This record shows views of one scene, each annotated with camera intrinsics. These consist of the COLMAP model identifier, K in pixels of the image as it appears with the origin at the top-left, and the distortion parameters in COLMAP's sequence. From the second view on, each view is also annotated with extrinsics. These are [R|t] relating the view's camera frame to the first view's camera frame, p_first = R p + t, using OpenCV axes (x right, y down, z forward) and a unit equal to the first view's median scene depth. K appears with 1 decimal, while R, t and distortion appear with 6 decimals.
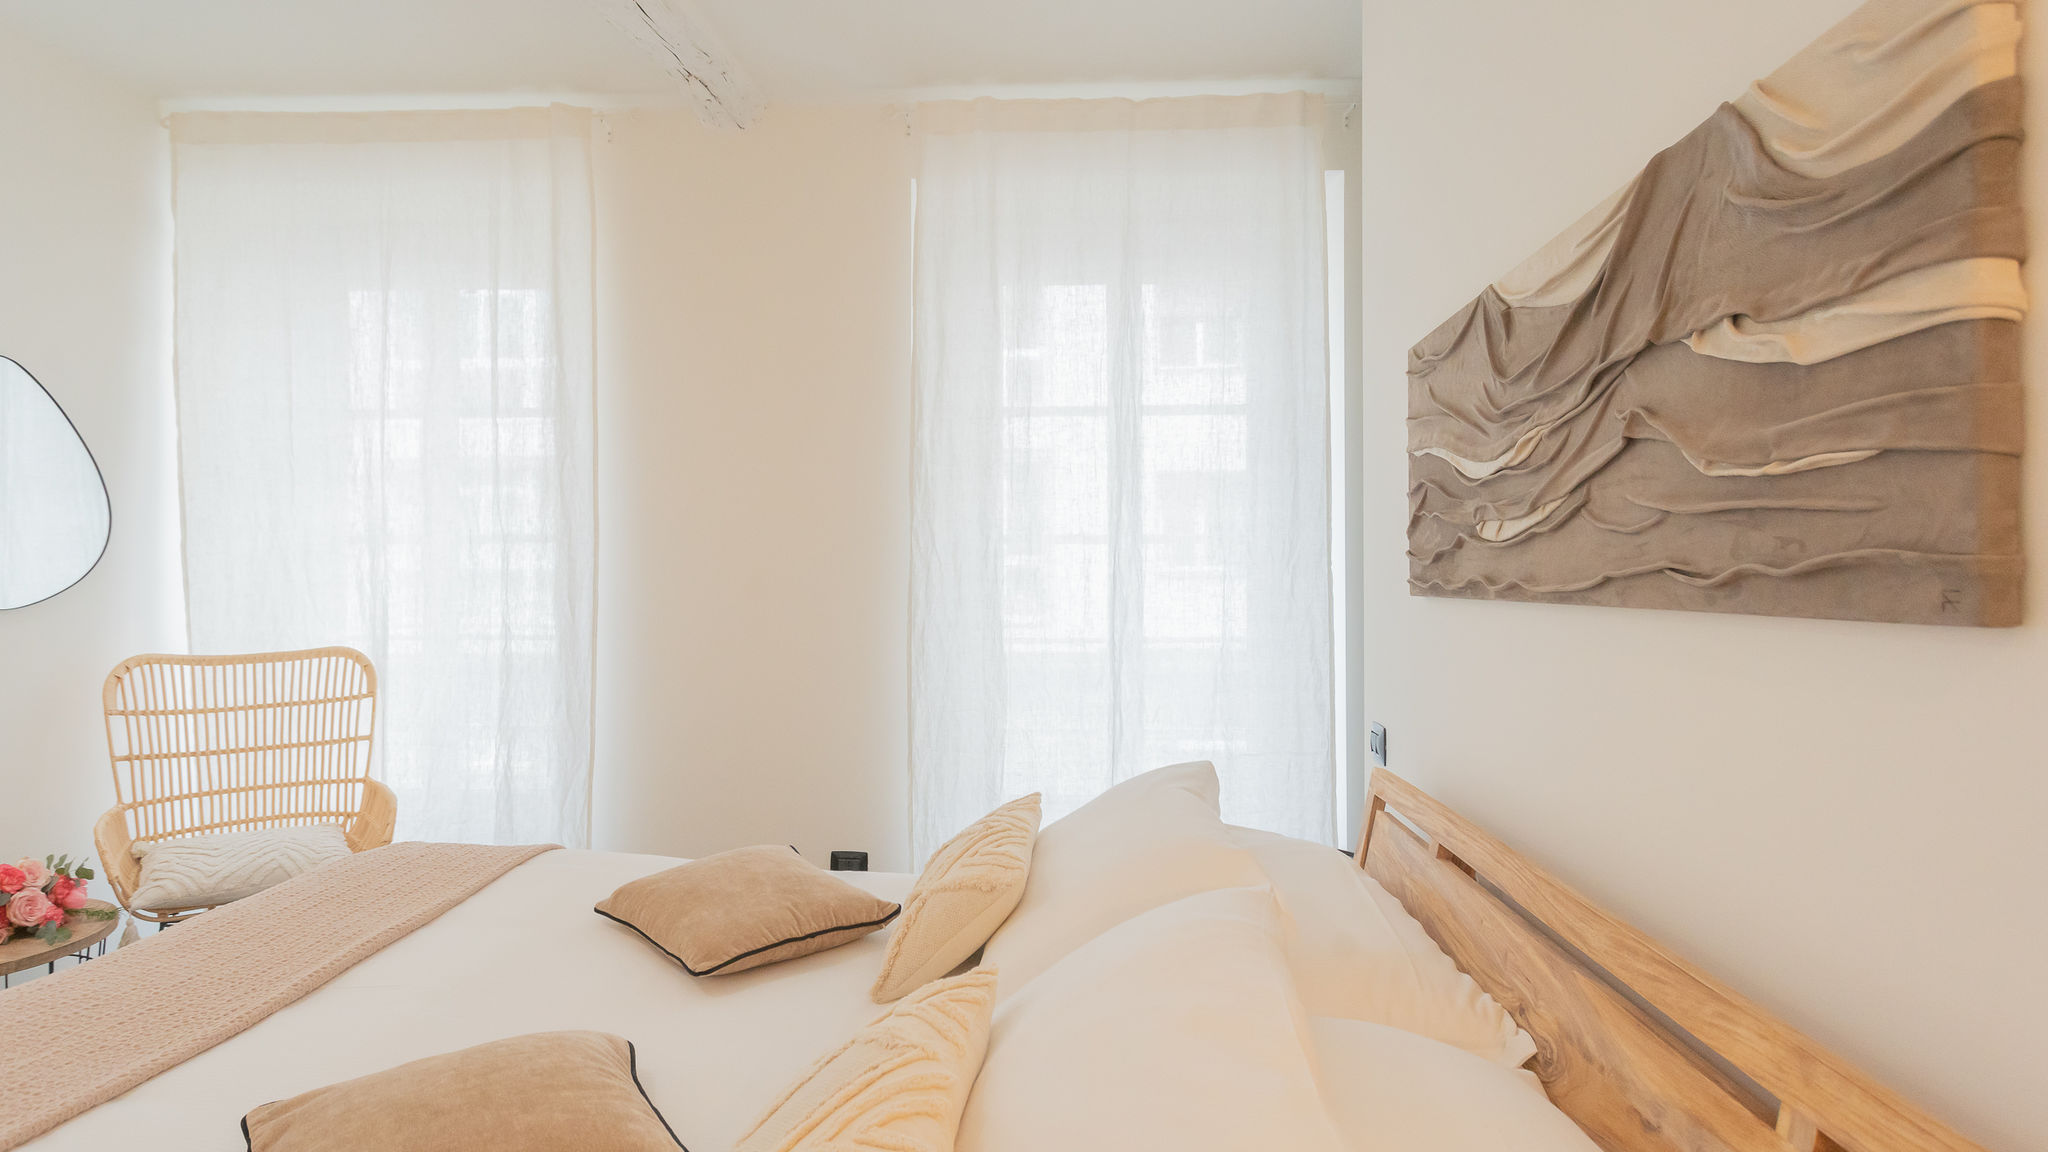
lens RADIAL K [[1034.6, 0, 957.0], [0, 1034.6, 556.4], [0, 0, 1]] dist [0.003350, 0.001695]
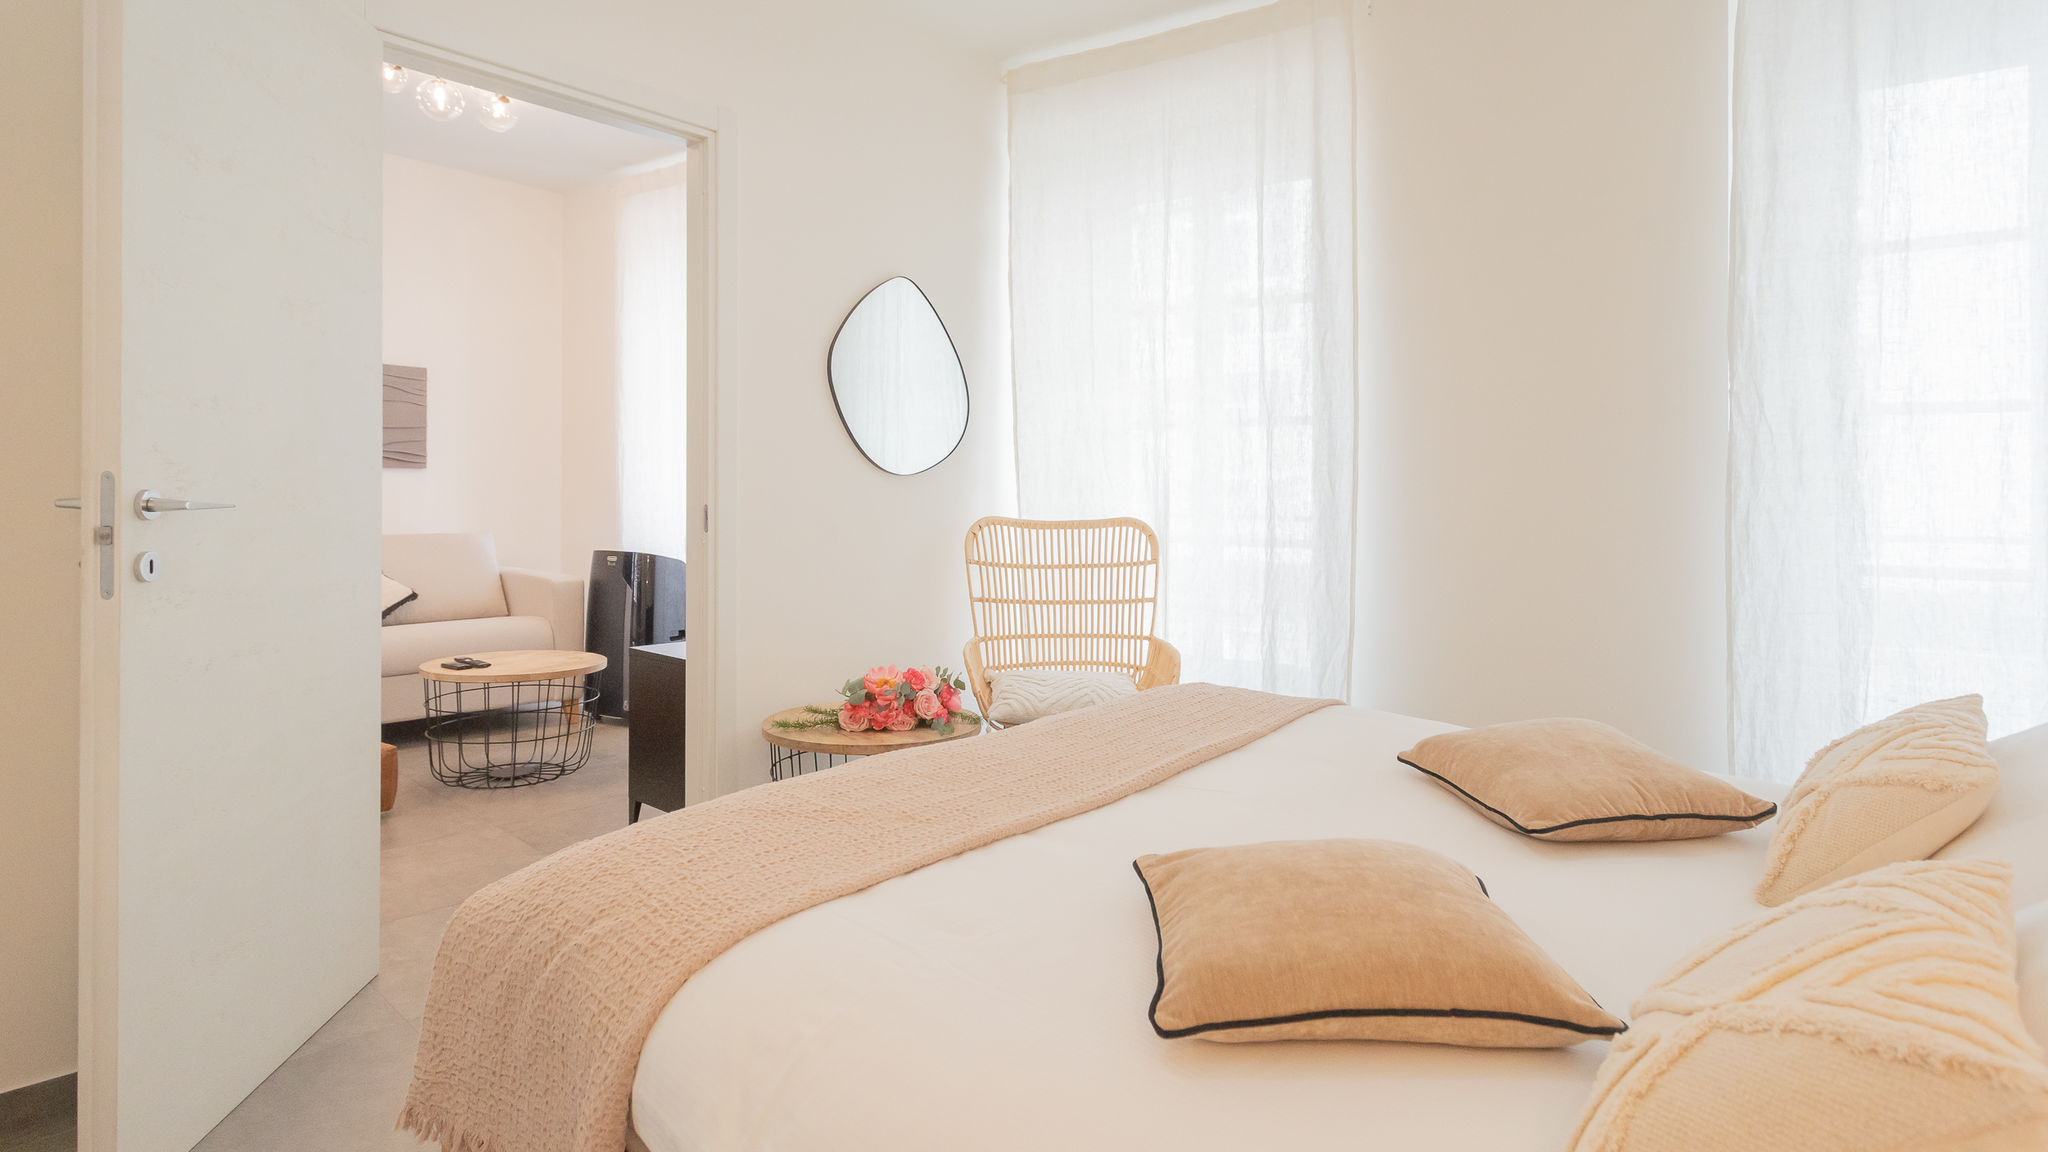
lens RADIAL K [[1057.6, 0, 1090.4], [0, 1057.6, 474.9], [0, 0, 1]] dist [0.002746, 0.001221]
pose [[0.861511, 0.004215, -0.507722, -0.058103], [-0.007599, 0.999961, -0.004593, 0.049911], [0.507682, 0.007815, 0.861509, -0.001282]]
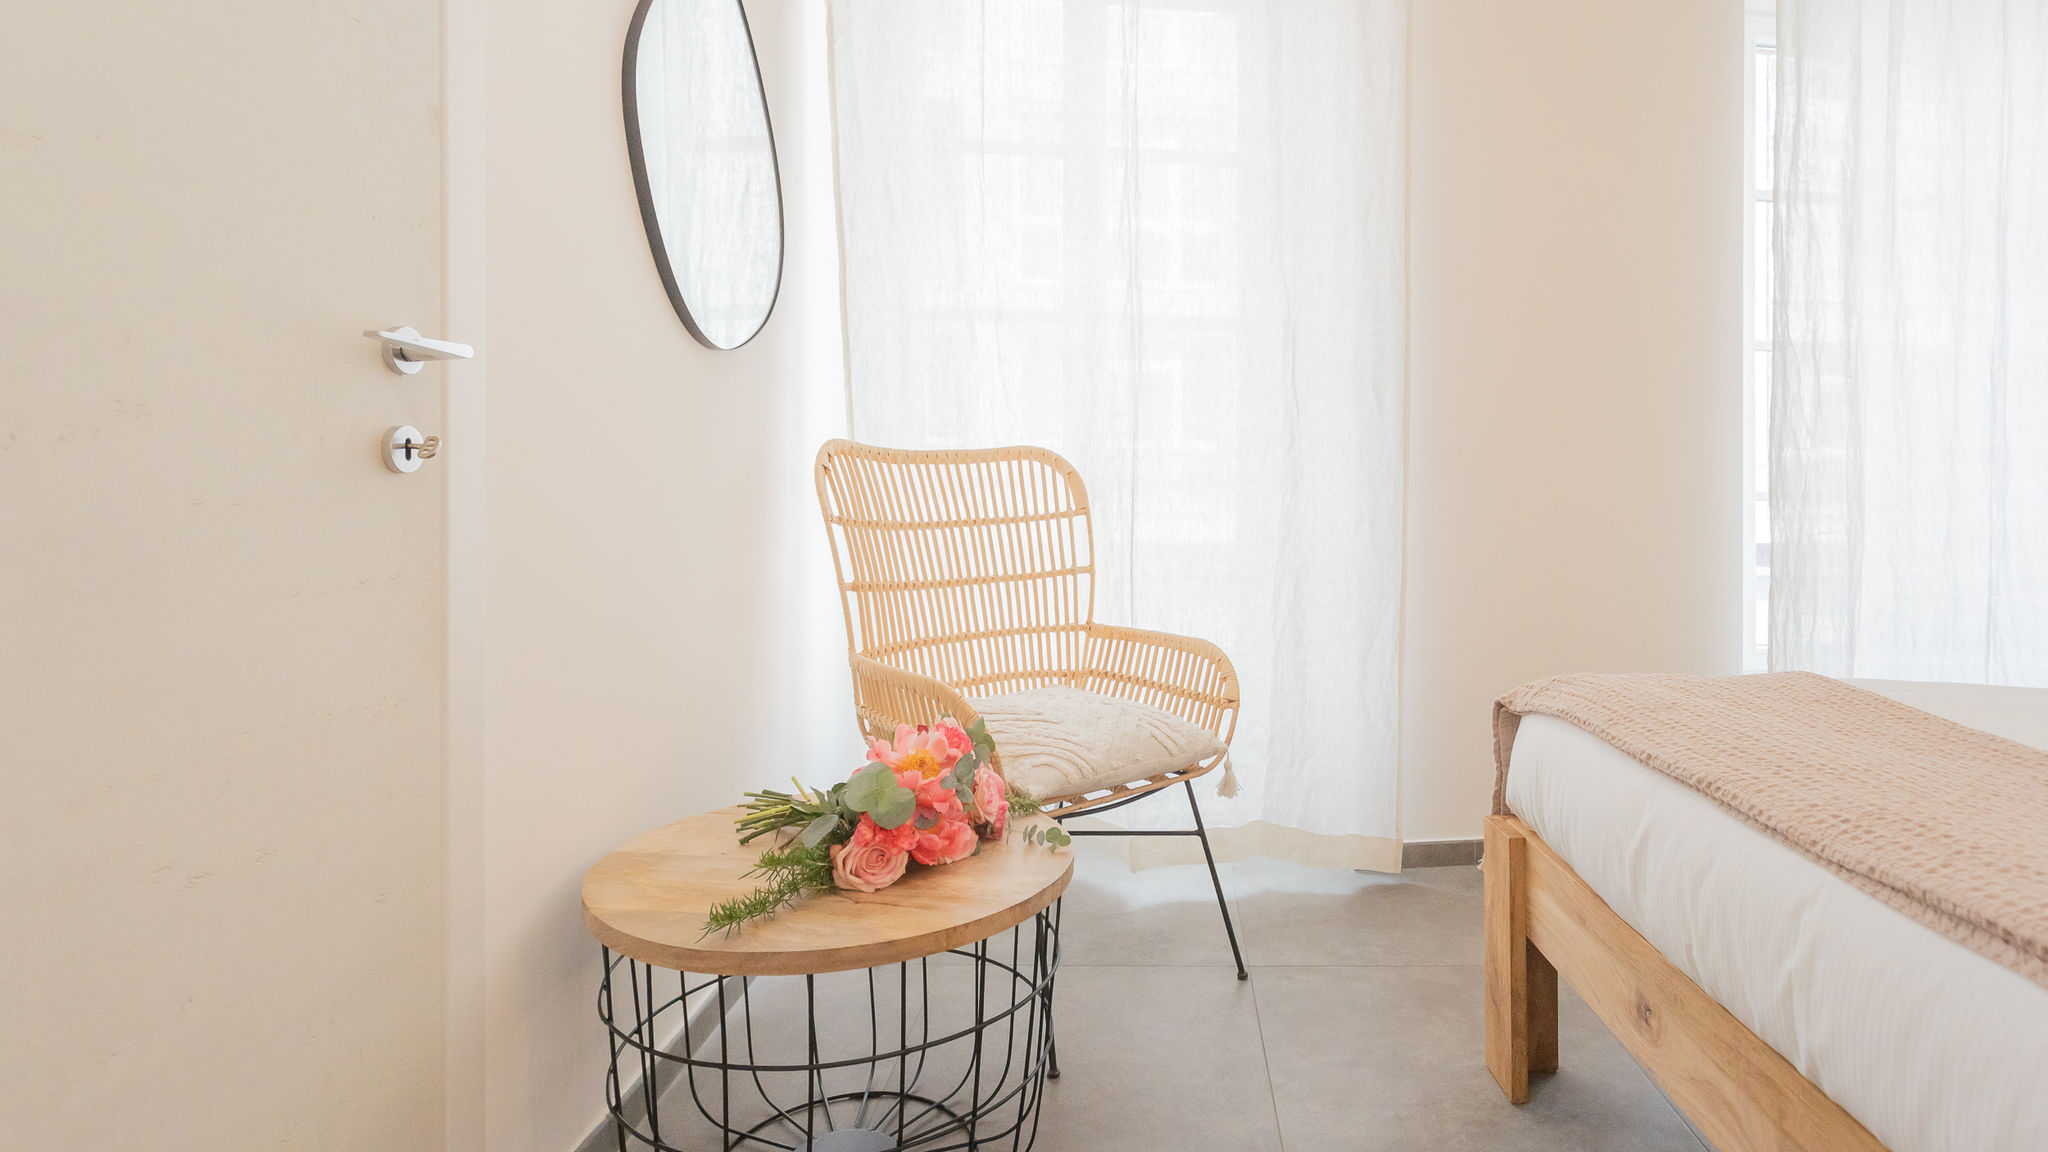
lens RADIAL K [[1034.6, 0, 1117.3], [0, 1034.6, 487.0], [0, 0, 1]] dist [0.003350, 0.001695]
pose [[0.984528, 0.013376, 0.174717, -0.705962], [-0.016119, 0.999768, 0.014290, 0.110725], [-0.174485, -0.016885, 0.984515, 0.291705]]
